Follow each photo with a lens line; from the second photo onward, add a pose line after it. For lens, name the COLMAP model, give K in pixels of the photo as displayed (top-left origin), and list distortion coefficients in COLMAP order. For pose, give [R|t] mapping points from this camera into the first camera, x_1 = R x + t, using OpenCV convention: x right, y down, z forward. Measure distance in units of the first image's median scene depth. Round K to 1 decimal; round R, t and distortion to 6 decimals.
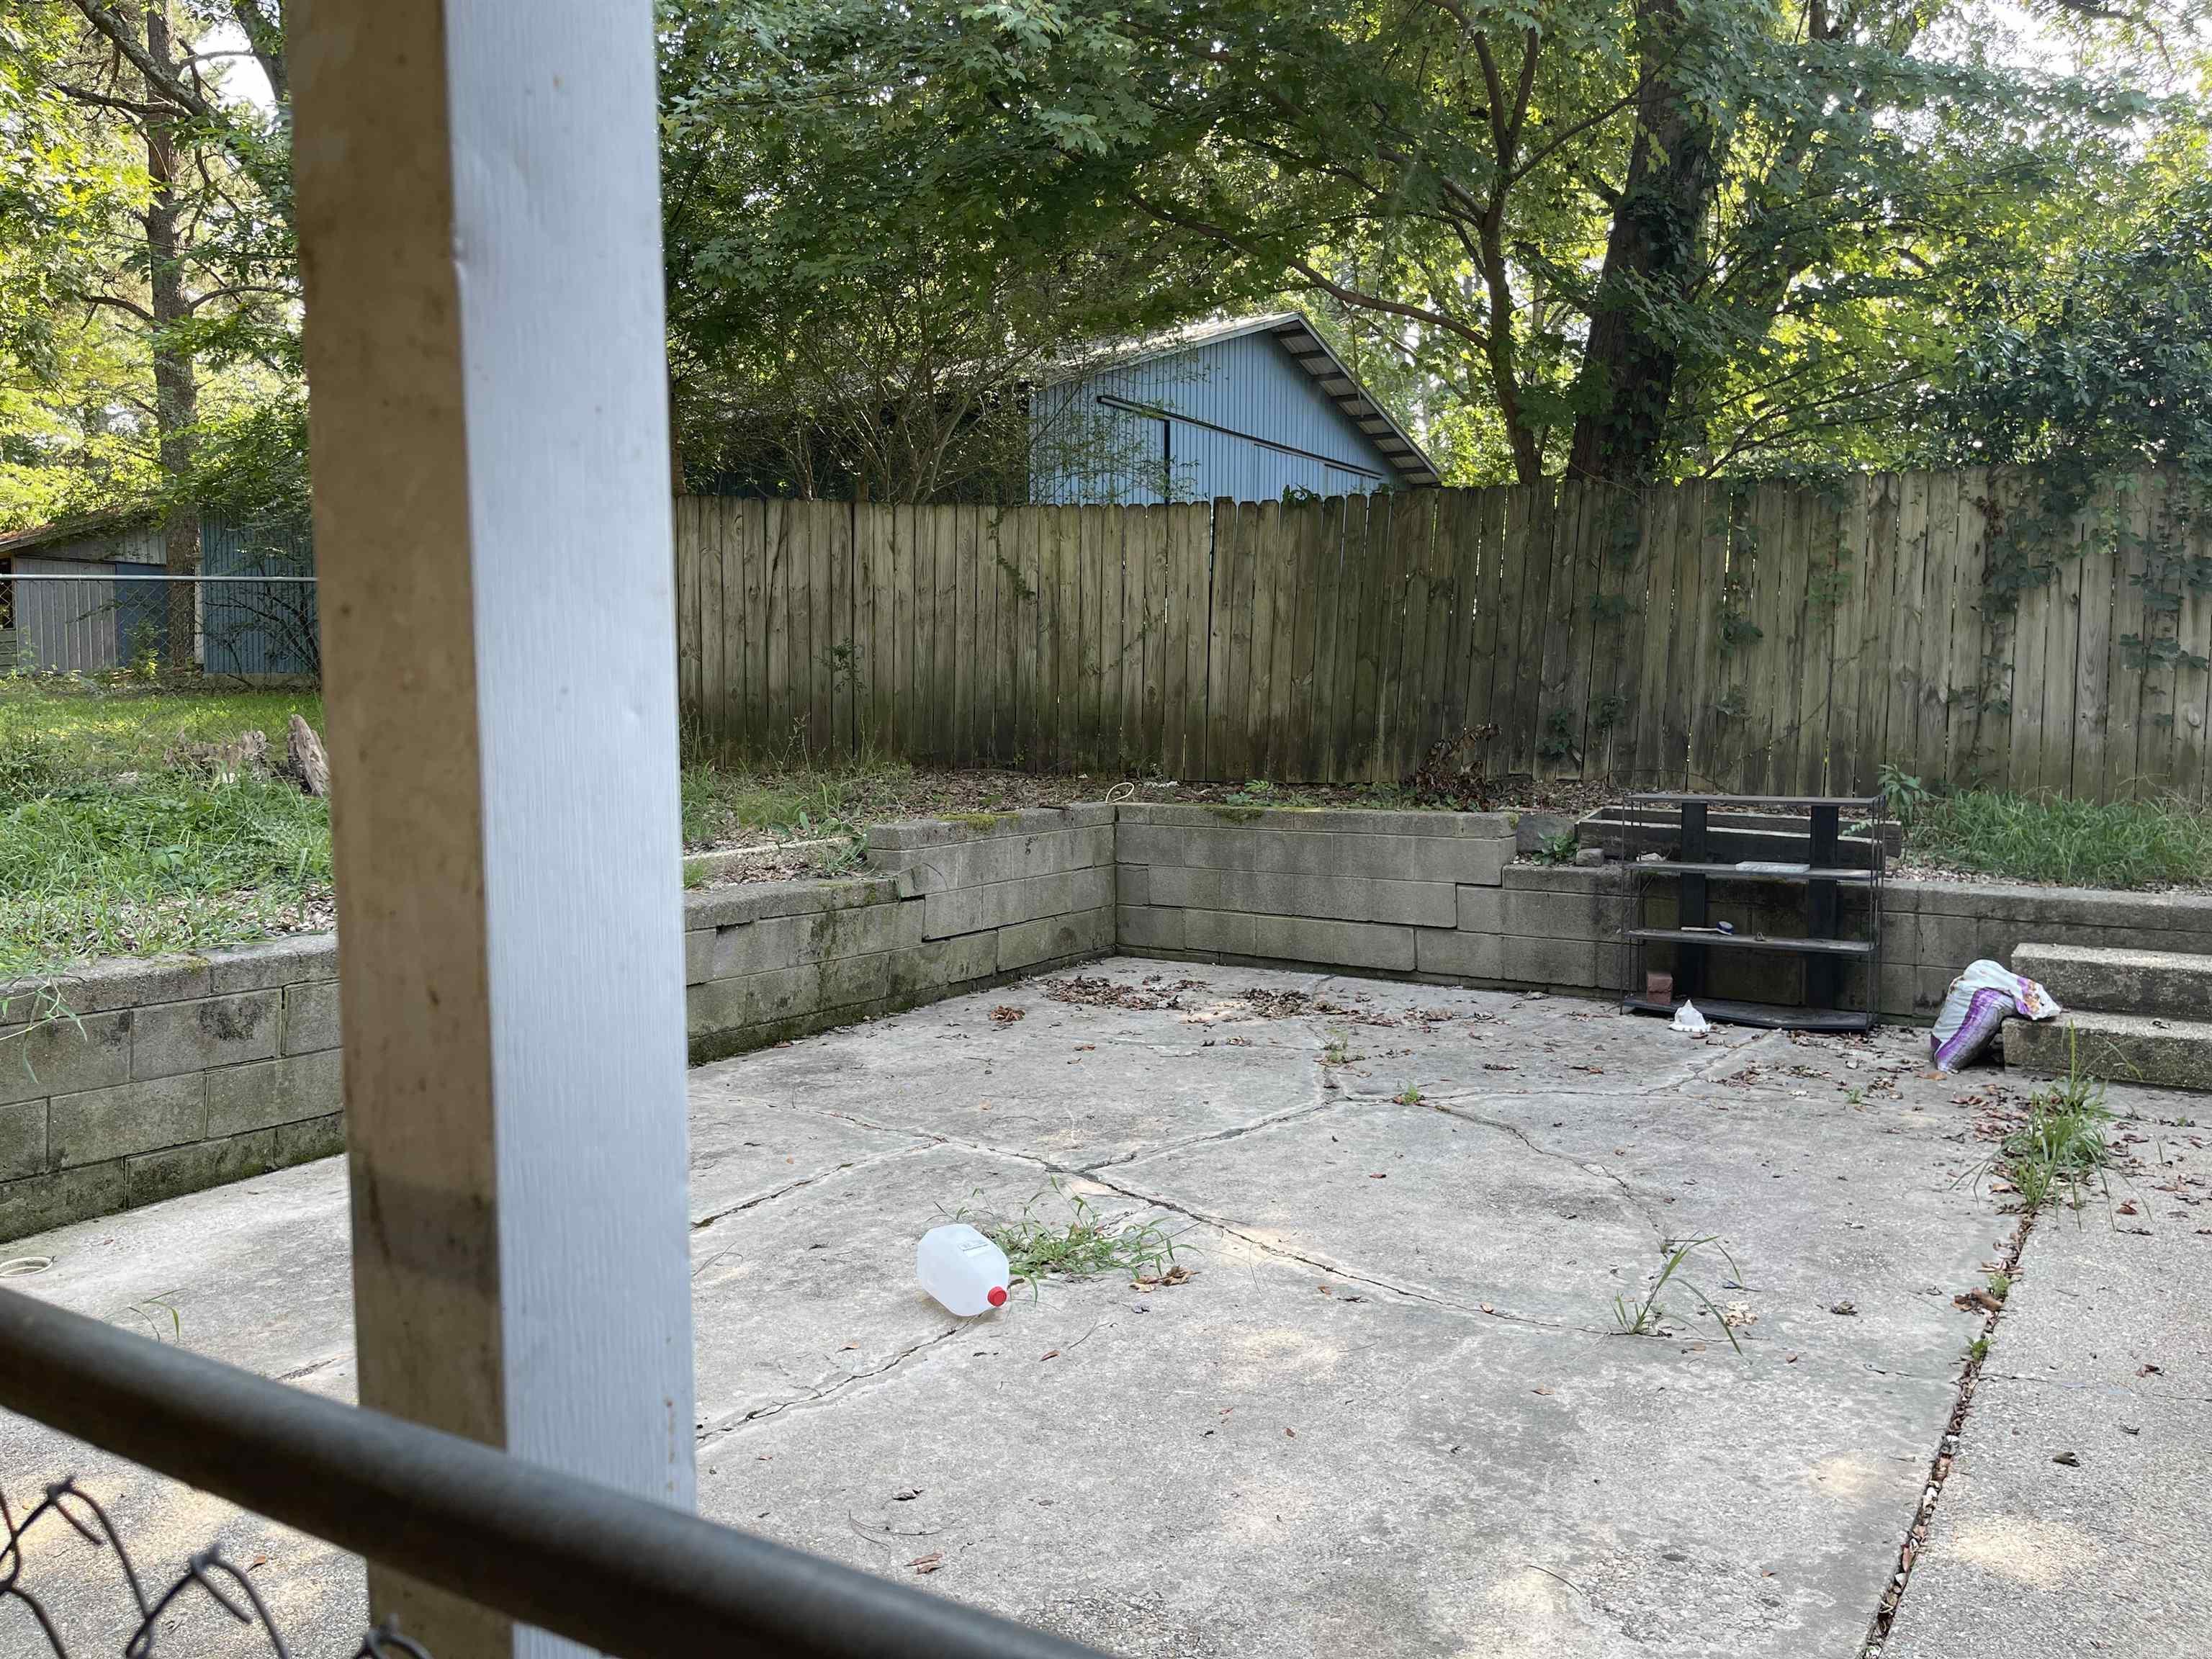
lens RADIAL K [[1660.9, 0, 1106.0], [0, 1660.9, 829.5], [0, 0, 1]] dist [0.108297, -0.151739]
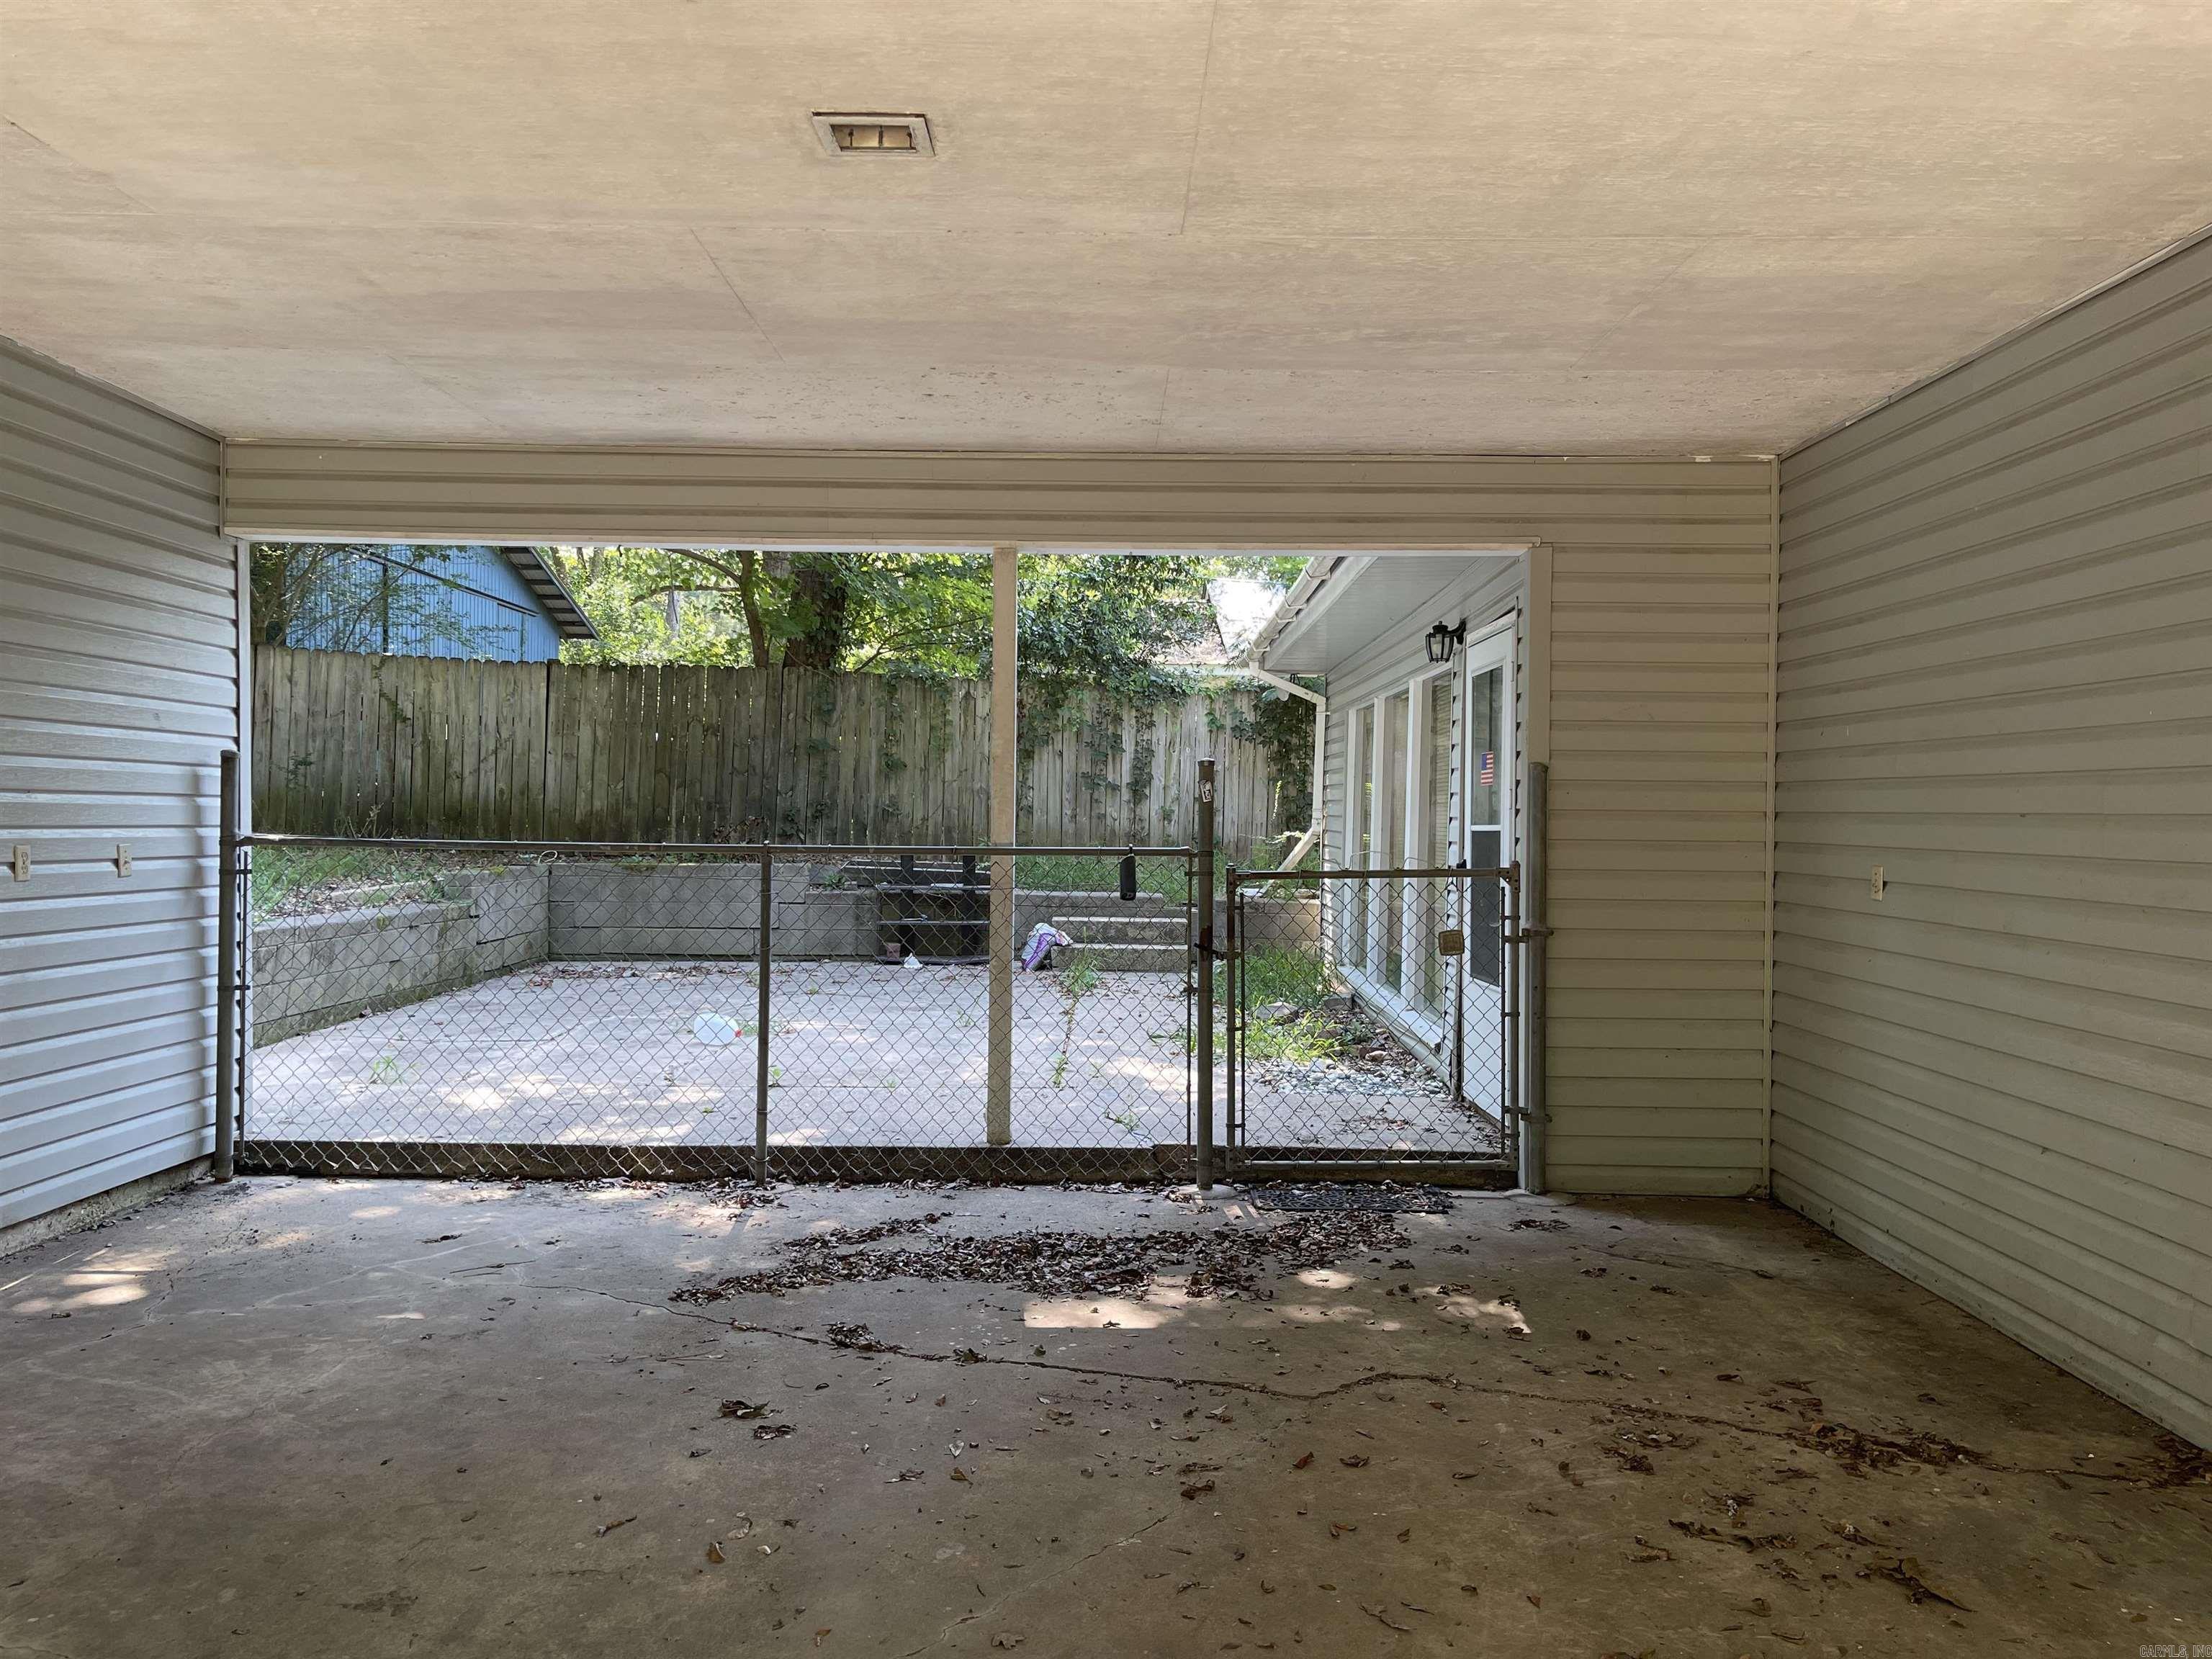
lens RADIAL K [[1610.6, 0, 1106.0], [0, 1610.6, 829.5], [0, 0, 1]] dist [-0.000912, -0.000471]
pose [[0.839448, 0.002551, 0.543434, -0.338840], [0.030889, 0.998148, -0.052402, 0.043144], [-0.542561, 0.060775, 0.837815, -0.497612]]
